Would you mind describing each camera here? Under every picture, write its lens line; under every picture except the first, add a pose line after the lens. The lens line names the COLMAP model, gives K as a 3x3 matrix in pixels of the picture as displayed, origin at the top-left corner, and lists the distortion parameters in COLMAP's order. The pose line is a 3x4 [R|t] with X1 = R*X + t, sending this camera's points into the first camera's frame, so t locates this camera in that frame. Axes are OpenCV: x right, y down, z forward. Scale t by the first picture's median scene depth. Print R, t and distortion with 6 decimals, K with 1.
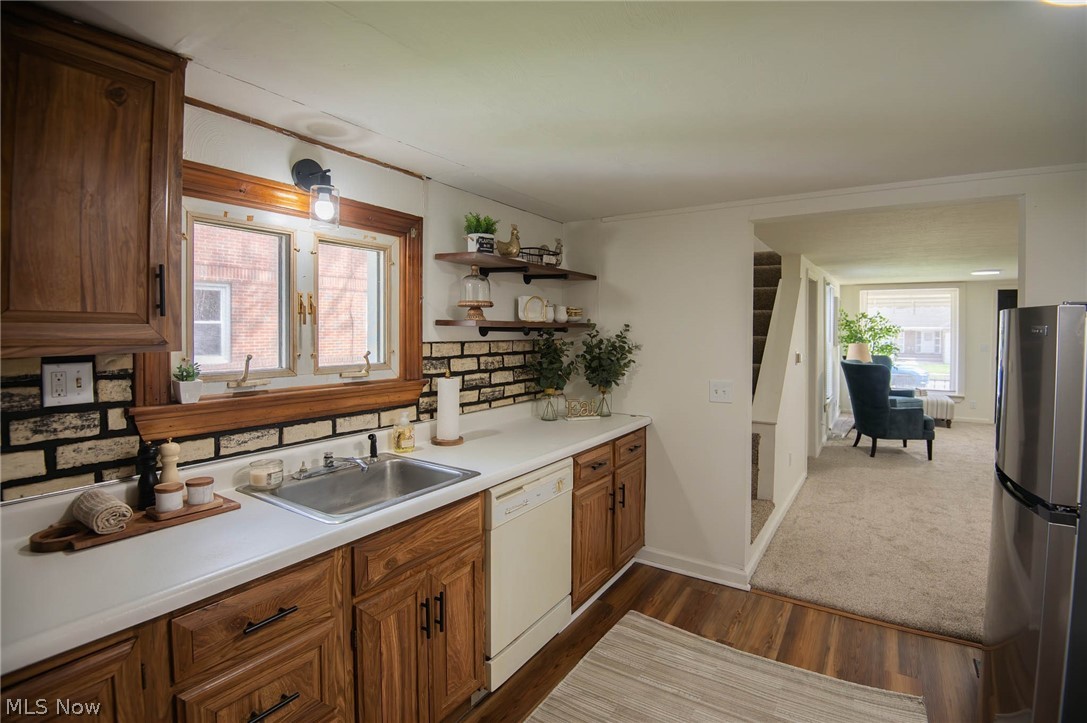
lens RADIAL K [[531.1, 0, 543.4], [0, 531.1, 348.3], [0, 0, 1]] dist [-0.000025, -0.032195]
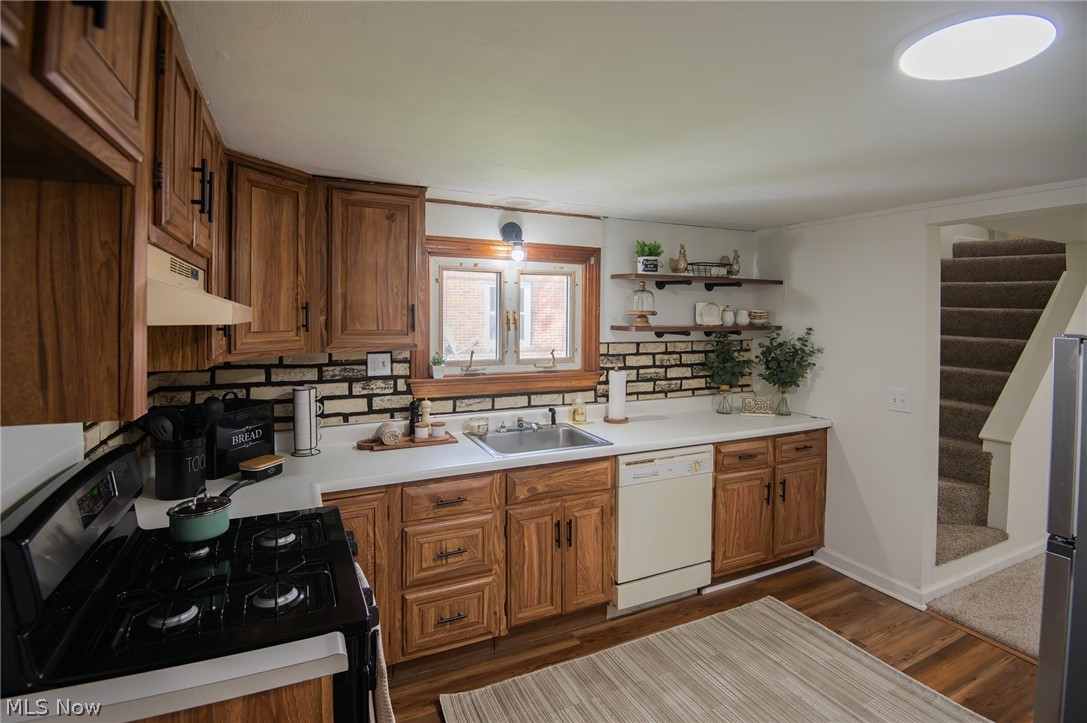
lens RADIAL K [[534.3, 0, 543.6], [0, 534.3, 337.0], [0, 0, 1]] dist [0.002208, -0.021548]
pose [[0.856851, 0.022757, -0.515061, 0.336126], [-0.021055, 0.999737, 0.009144, -0.035025], [0.515133, 0.003009, 0.857105, -0.202427]]
